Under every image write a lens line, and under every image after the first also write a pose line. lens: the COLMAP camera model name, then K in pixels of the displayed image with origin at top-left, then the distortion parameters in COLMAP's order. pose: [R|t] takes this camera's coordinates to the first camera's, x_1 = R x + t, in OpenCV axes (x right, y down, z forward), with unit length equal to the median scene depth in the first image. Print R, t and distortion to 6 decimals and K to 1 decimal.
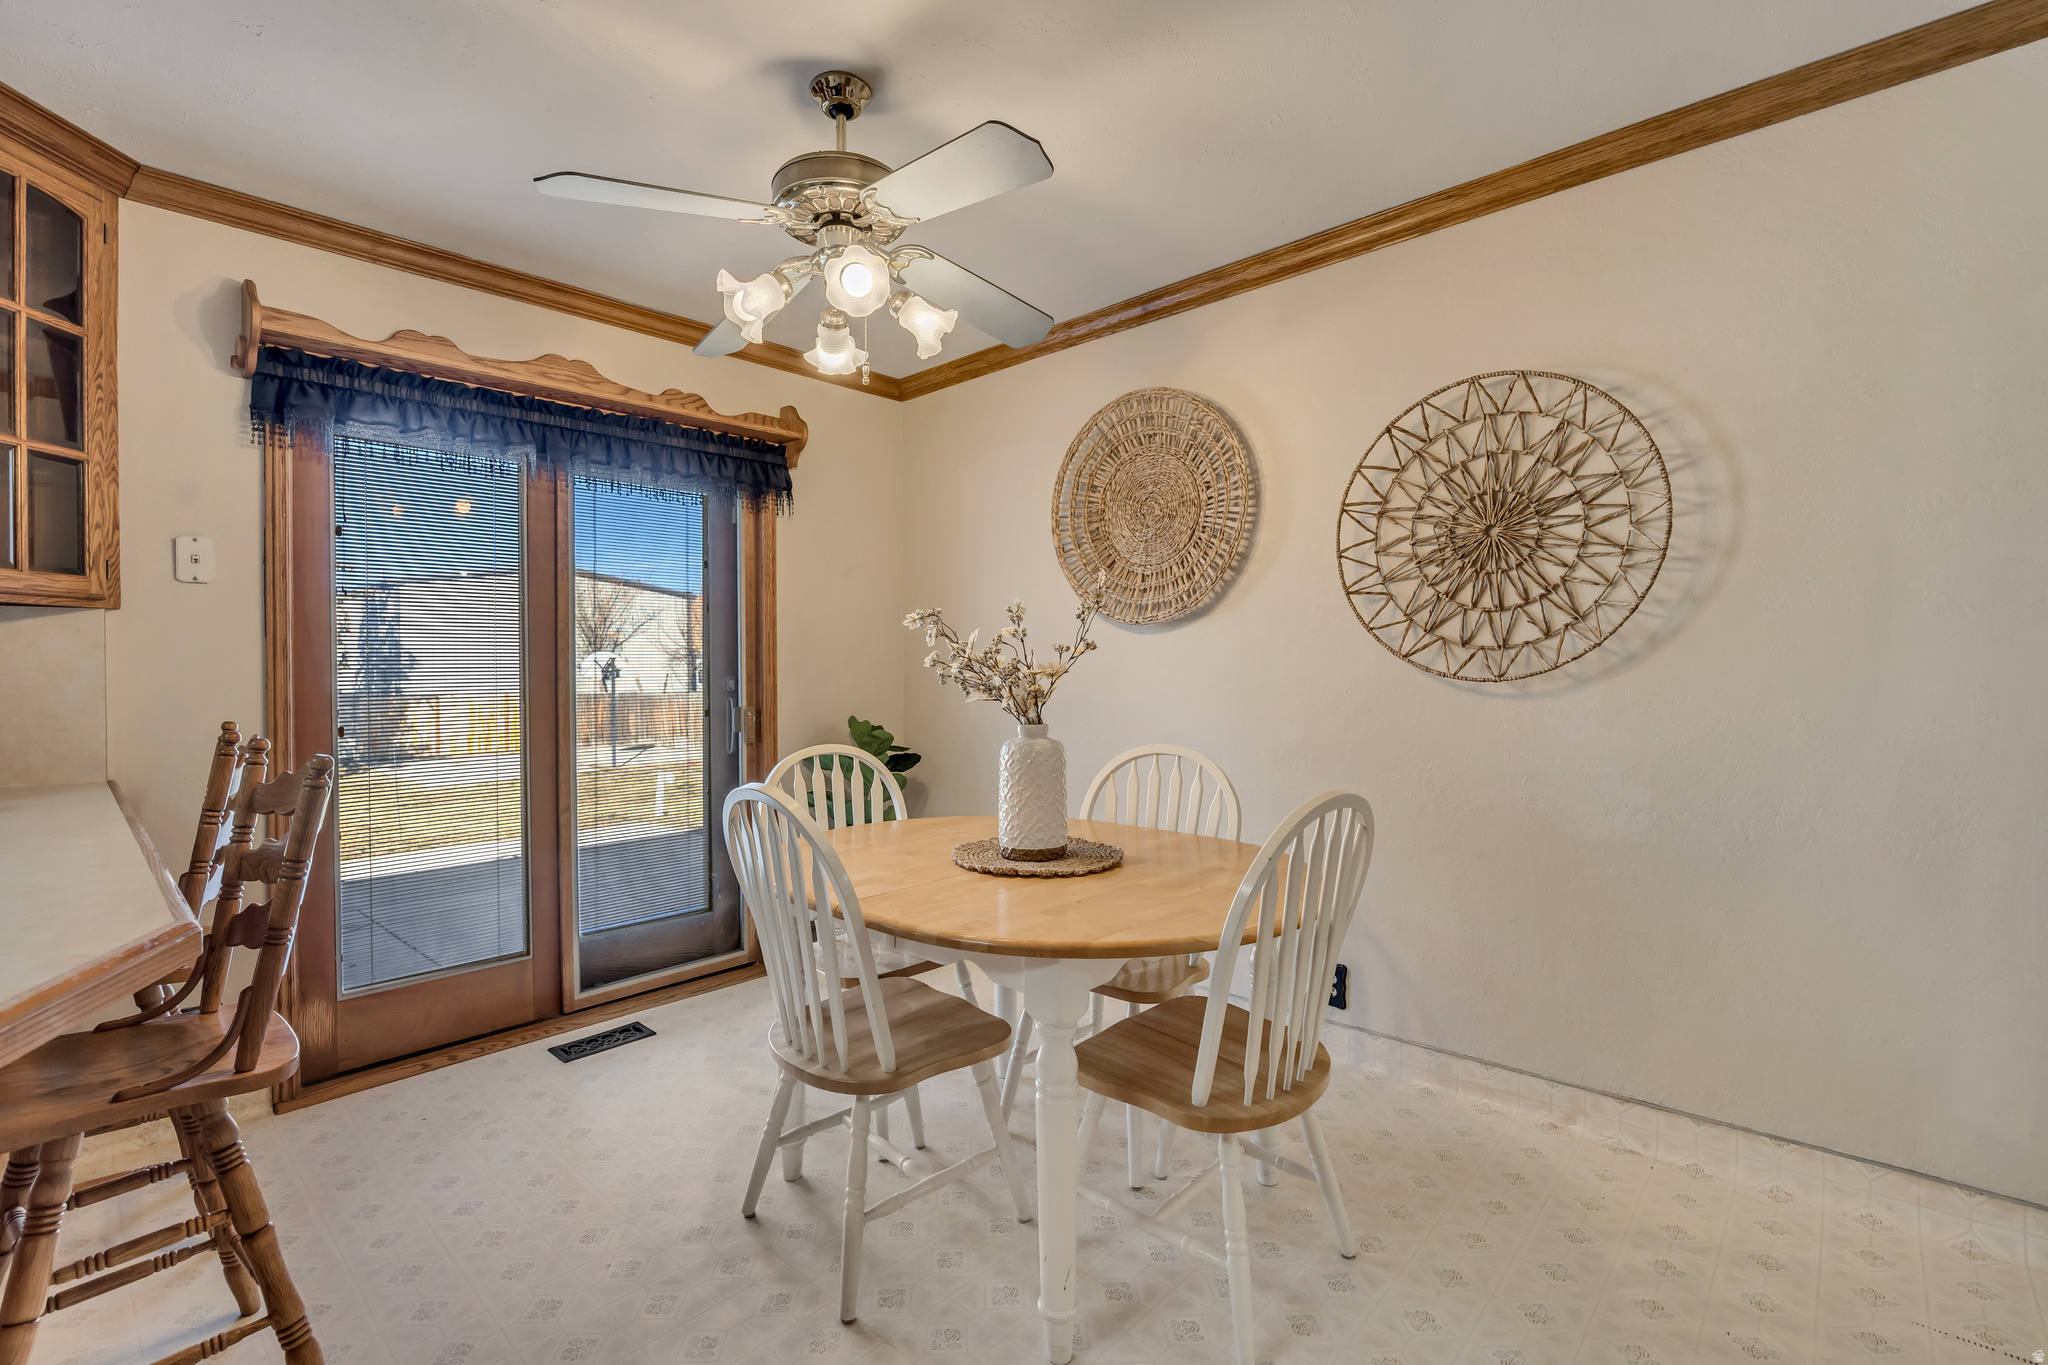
lens RADIAL K [[915.3, 0, 1024.9], [0, 915.3, 679.8], [0, 0, 1]] dist [-0.011697, 0.001167]
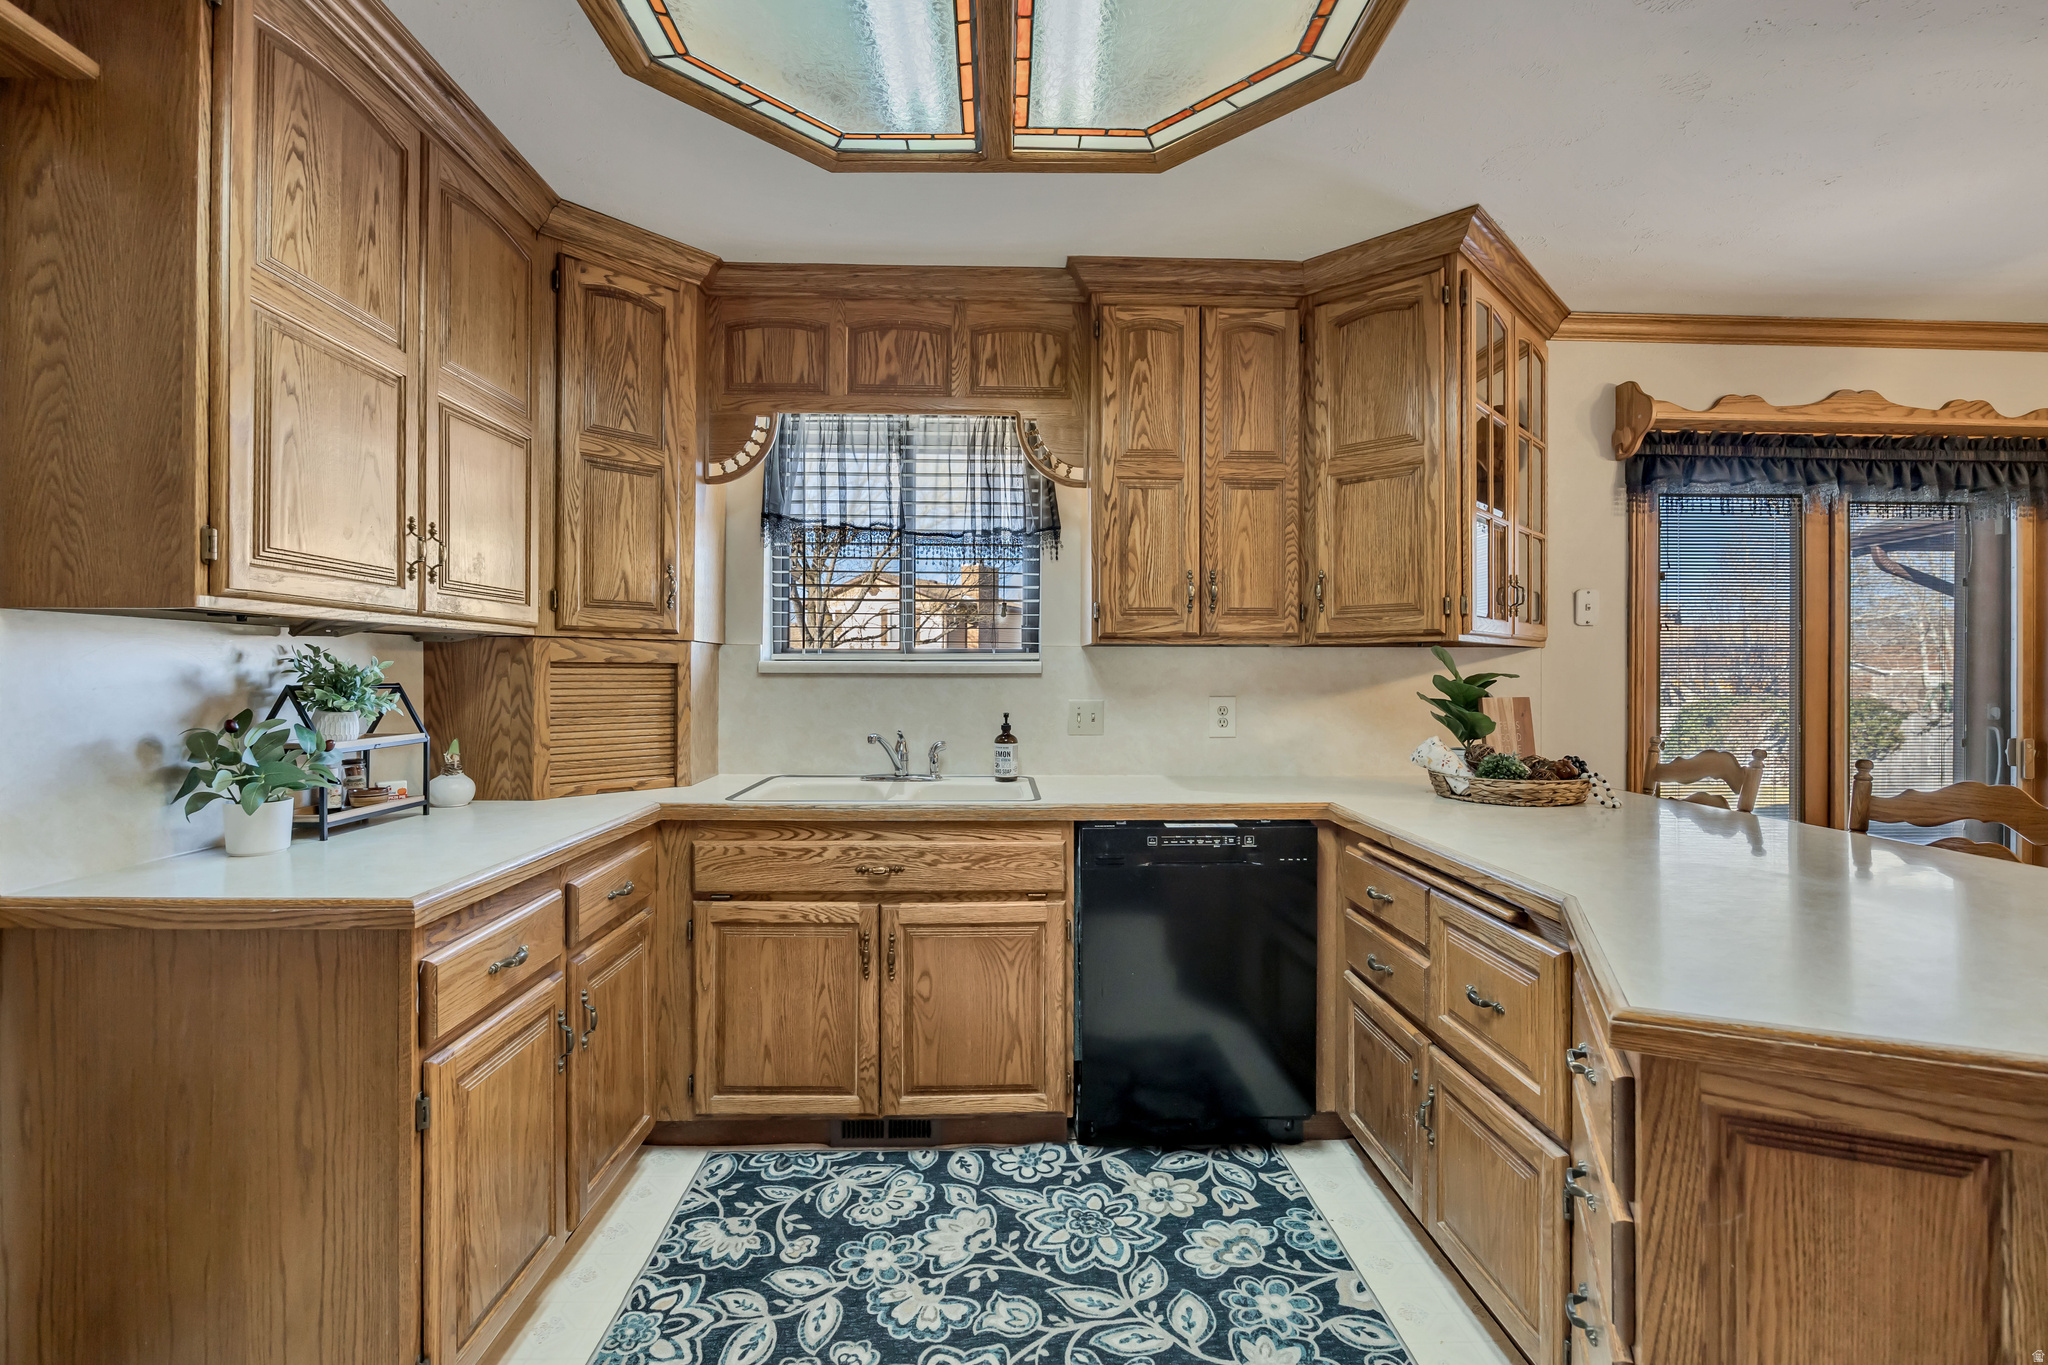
lens RADIAL K [[915.3, 0, 1027.9], [0, 915.3, 678.8], [0, 0, 1]] dist [-0.011697, 0.001167]
pose [[0.713039, 0.012002, -0.701021, -0.536887], [-0.016271, 0.999867, 0.000568, -0.018840], [0.700935, 0.011001, 0.713140, -0.443675]]
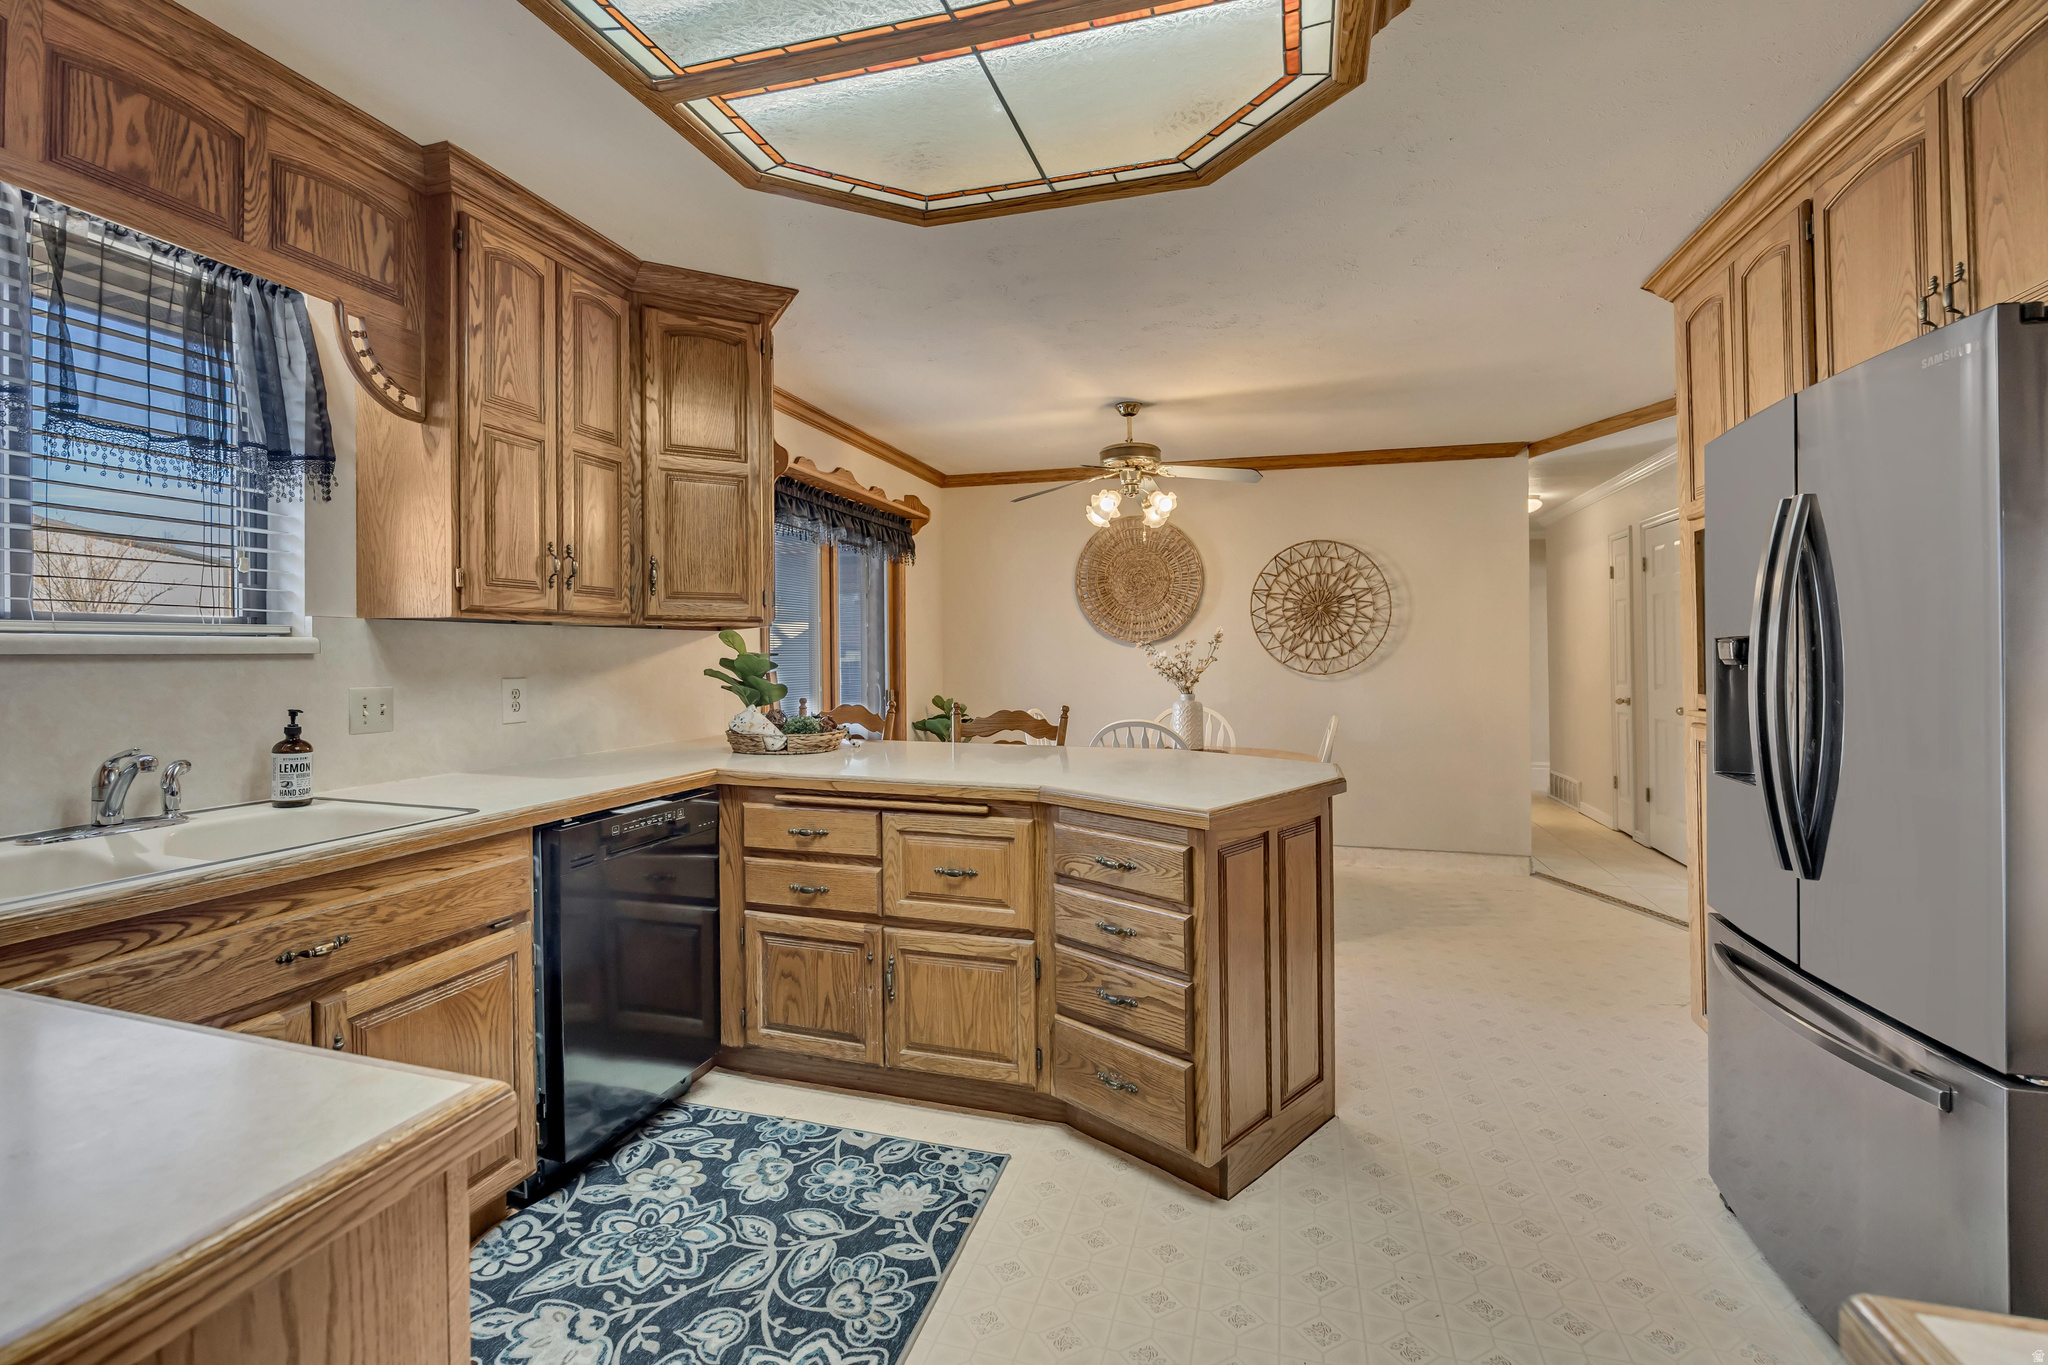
lens RADIAL K [[915.3, 0, 1017.6], [0, 915.3, 636.4], [0, 0, 1]] dist [-0.011697, 0.001167]
pose [[0.890471, 0.018136, 0.454679, -1.141292], [-0.004639, 0.999515, -0.030784, -0.018195], [-0.455017, 0.025303, 0.890123, -0.653042]]
